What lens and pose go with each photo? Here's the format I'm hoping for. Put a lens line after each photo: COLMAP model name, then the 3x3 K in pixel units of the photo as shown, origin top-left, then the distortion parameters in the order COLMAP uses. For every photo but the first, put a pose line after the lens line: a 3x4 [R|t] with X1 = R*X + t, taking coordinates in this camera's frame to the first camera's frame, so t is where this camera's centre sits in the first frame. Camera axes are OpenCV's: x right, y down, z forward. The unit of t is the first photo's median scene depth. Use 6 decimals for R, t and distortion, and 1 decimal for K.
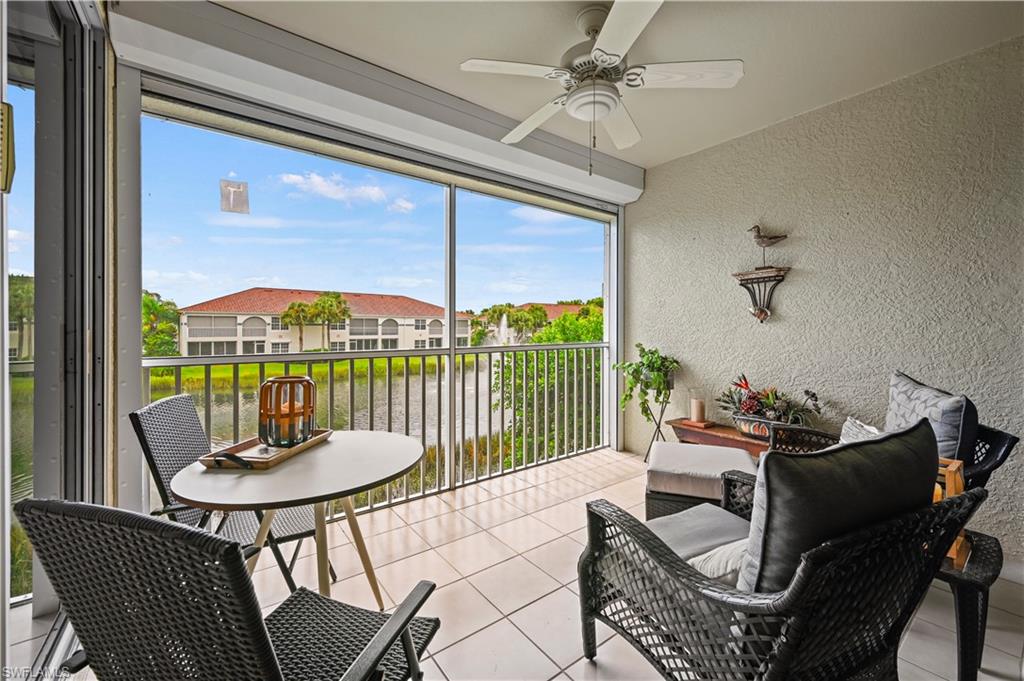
lens RADIAL K [[411.9, 0, 515.6], [0, 411.9, 329.2], [0, 0, 1]] dist [-0.000768, -0.000155]
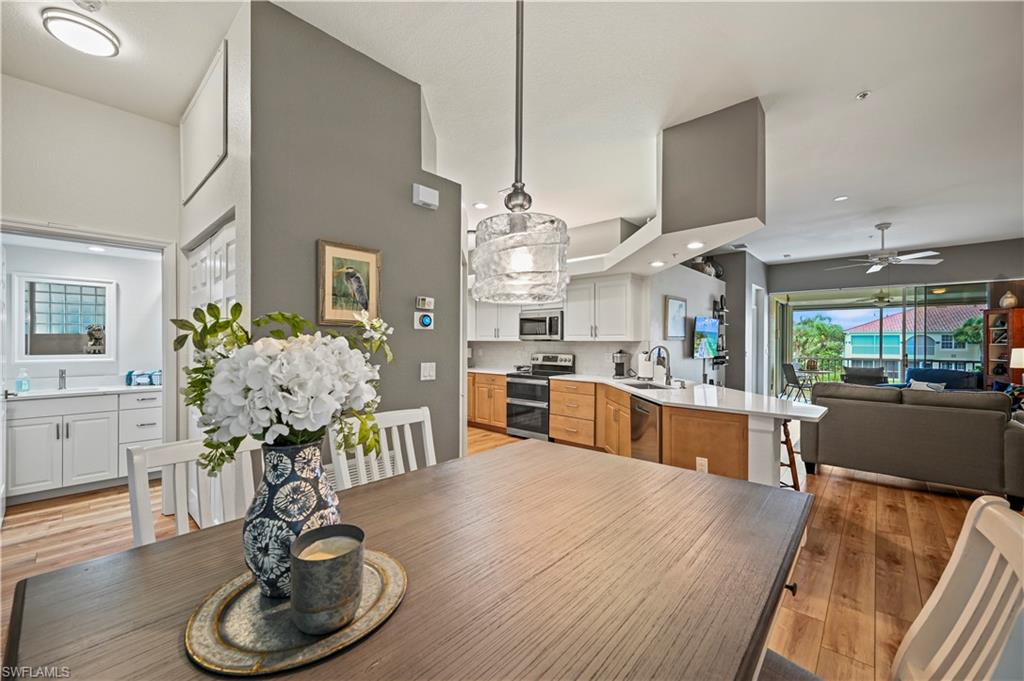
lens RADIAL K [[402.9, 0, 512.0], [0, 402.9, 340.5], [0, 0, 1]] dist [-0.000444, -0.000115]
pose [[0.177802, -0.003242, -0.984061, 0.152334], [-0.008677, 0.999951, -0.004862, -0.003660], [0.984028, 0.009403, 0.177765, -0.149634]]
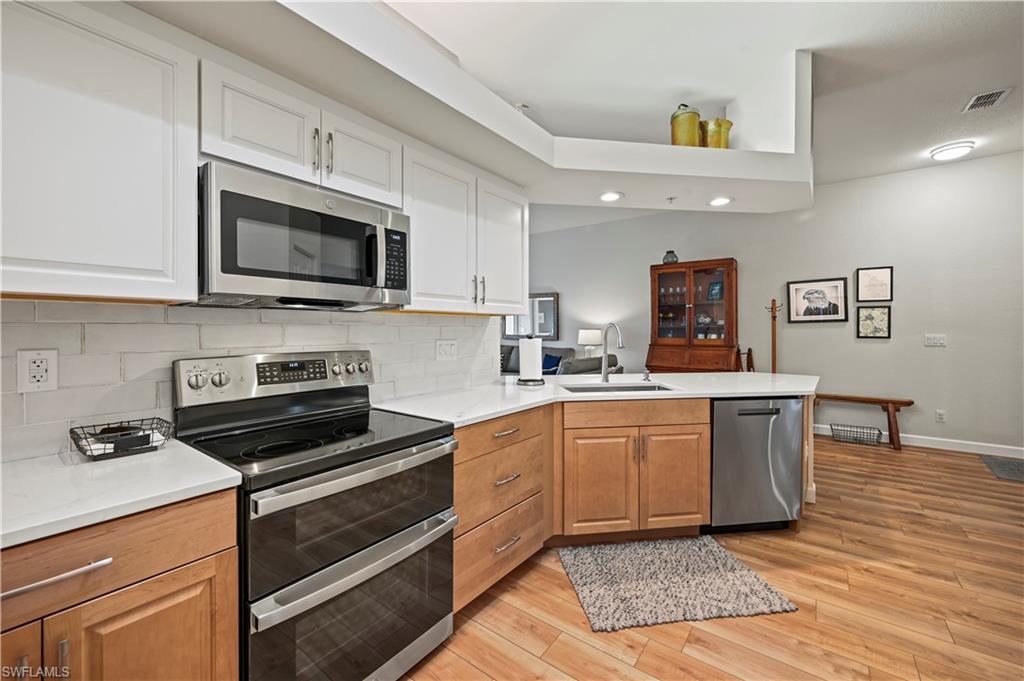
lens RADIAL K [[411.9, 0, 515.6], [0, 411.9, 329.2], [0, 0, 1]] dist [-0.000768, -0.000155]
pose [[0.962957, -0.002246, 0.269647, 0.043475], [0.003417, 0.999987, -0.003871, -0.002229], [-0.269635, 0.004649, 0.962951, -0.155087]]
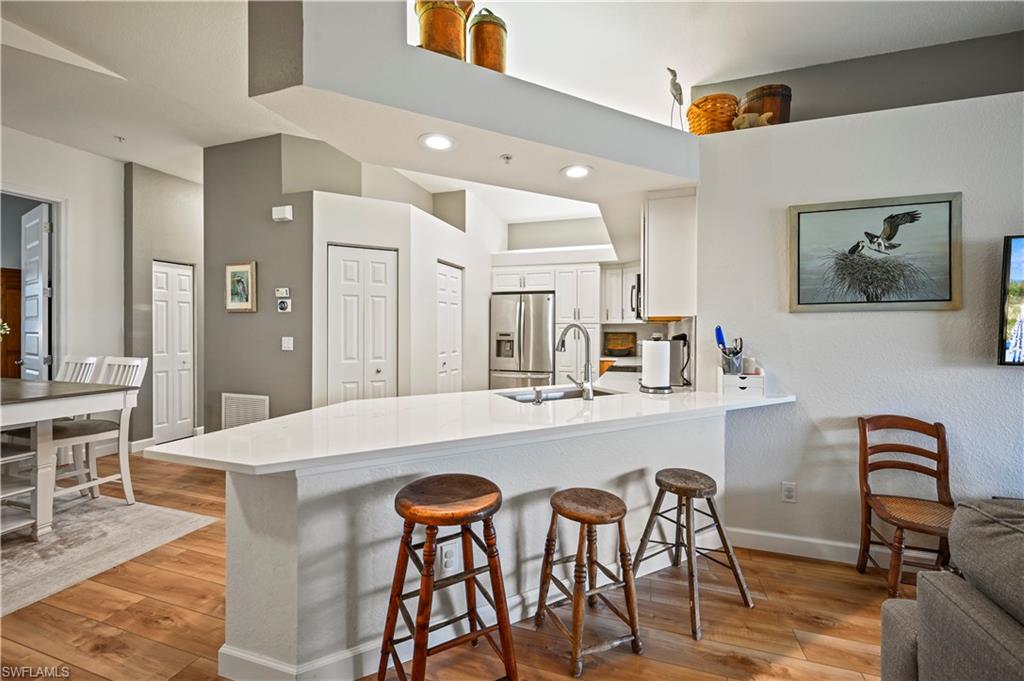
lens RADIAL K [[411.9, 0, 515.6], [0, 411.9, 329.2], [0, 0, 1]] dist [-0.000768, -0.000155]
pose [[-0.821357, -0.002712, -0.570408, 0.105322], [-0.005470, 0.999980, 0.003123, -0.002709], [0.570388, 0.005685, -0.821356, -0.067161]]
